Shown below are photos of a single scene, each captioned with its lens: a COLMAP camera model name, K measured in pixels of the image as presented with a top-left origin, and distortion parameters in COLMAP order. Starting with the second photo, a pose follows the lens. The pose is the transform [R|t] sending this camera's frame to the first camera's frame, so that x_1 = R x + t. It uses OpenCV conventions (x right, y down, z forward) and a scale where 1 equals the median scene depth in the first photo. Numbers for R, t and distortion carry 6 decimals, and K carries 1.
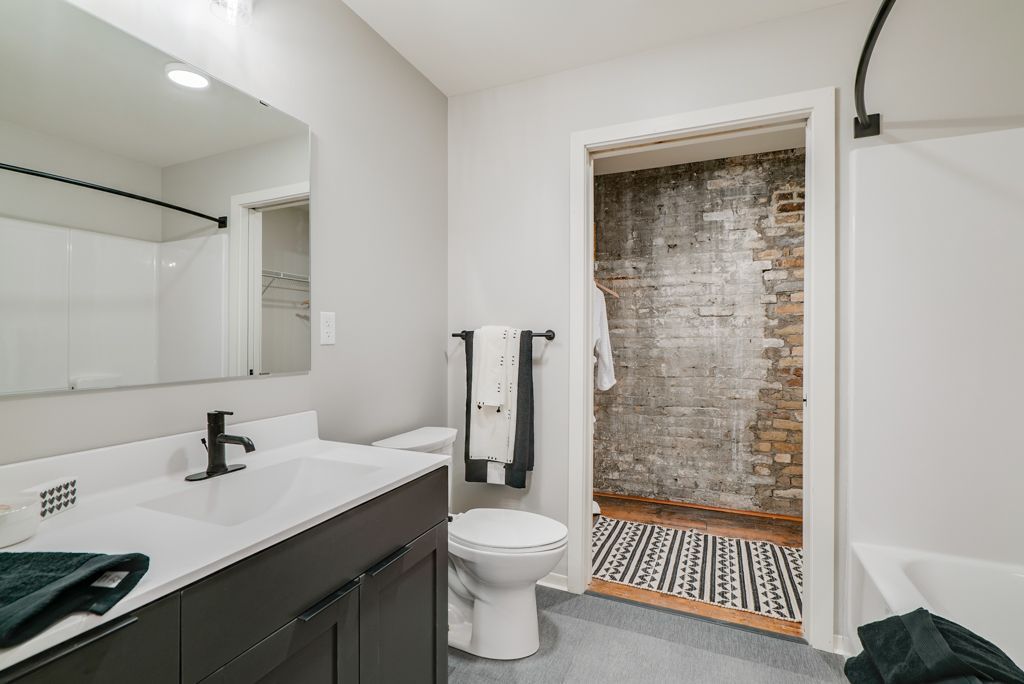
lens RADIAL K [[470.1, 0, 513.1], [0, 470.1, 340.8], [0, 0, 1]] dist [-0.004294, 0.001109]
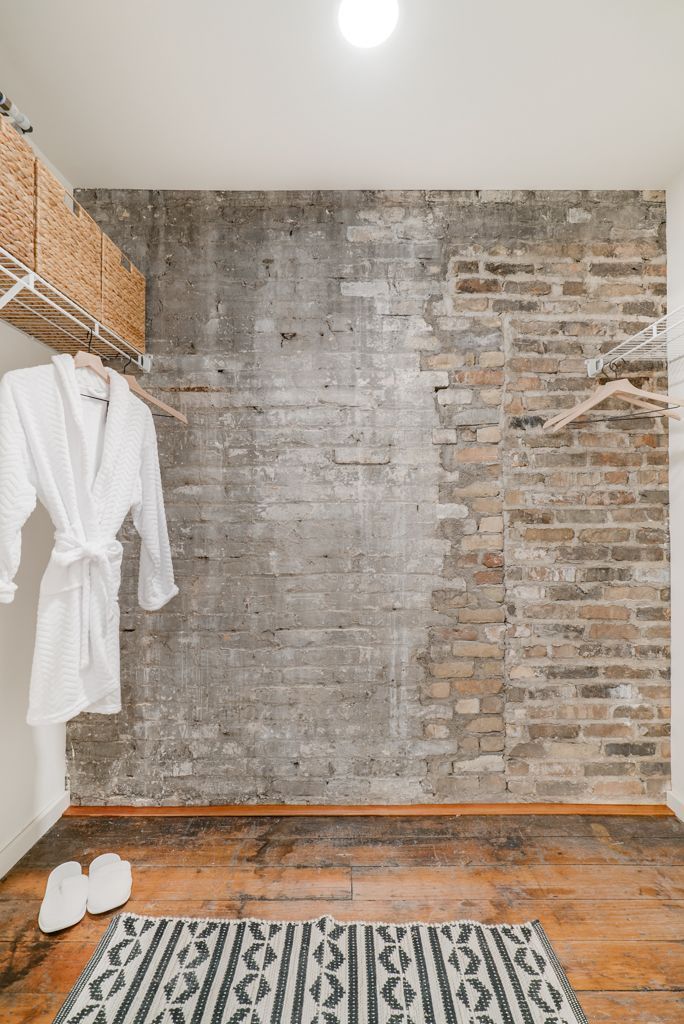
lens RADIAL K [[470.1, 0, 342.0], [0, 470.1, 512.0], [0, 0, 1]] dist [-0.004294, 0.001109]
pose [[0.921495, -0.000992, 0.388388, 0.190524], [0.003976, 0.999968, -0.006878, 0.008720], [-0.388369, 0.007882, 0.921470, 0.491108]]
